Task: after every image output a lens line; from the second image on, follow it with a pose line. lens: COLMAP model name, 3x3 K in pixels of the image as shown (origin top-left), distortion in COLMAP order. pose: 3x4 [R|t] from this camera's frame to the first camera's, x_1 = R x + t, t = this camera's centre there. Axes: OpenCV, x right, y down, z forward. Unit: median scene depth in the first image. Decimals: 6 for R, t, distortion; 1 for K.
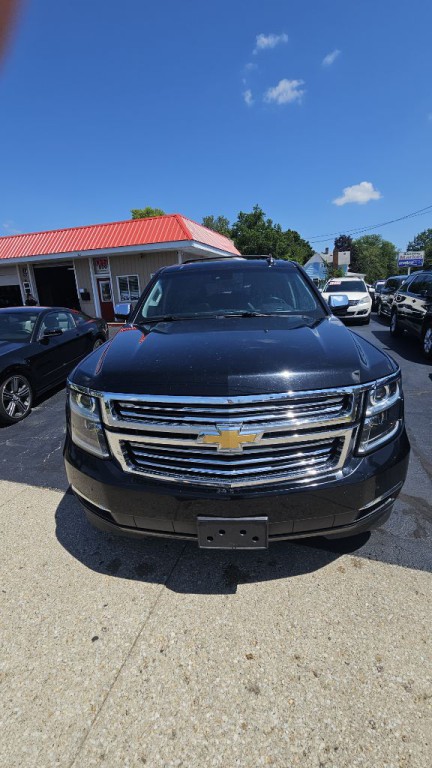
lens RADIAL K [[317.1, 0, 213.4], [0, 317.1, 379.0], [0, 0, 1]] dist [-0.001681, -0.000089]
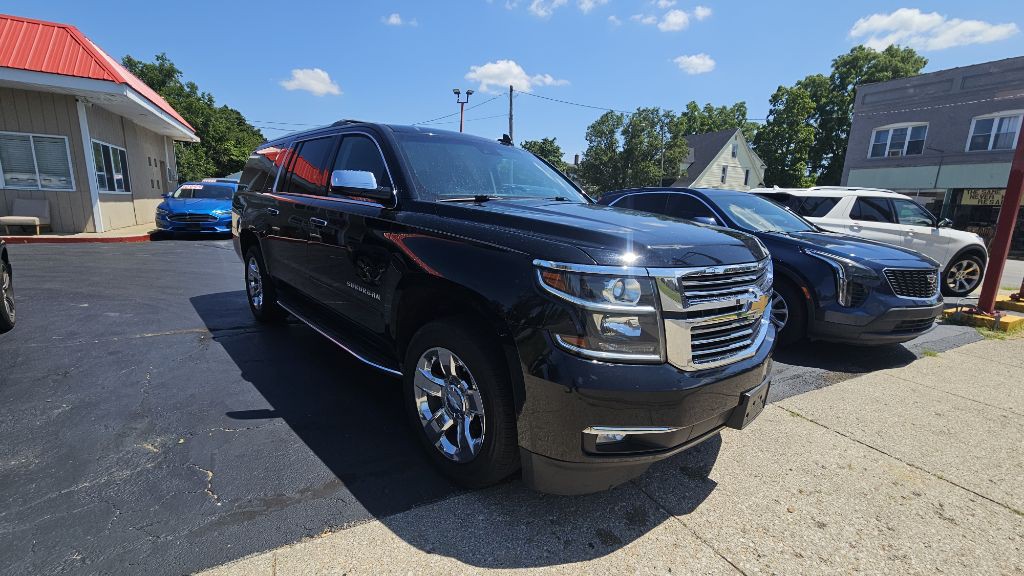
lens RADIAL K [[422.7, 0, 505.9], [0, 422.7, 292.6], [0, 0, 1]] dist [-0.001681, -0.000089]
pose [[0.686386, -0.083259, 0.722455, -1.366904], [0.131785, 0.991218, -0.010973, 0.058393], [-0.715197, 0.102740, 0.691331, 0.596120]]
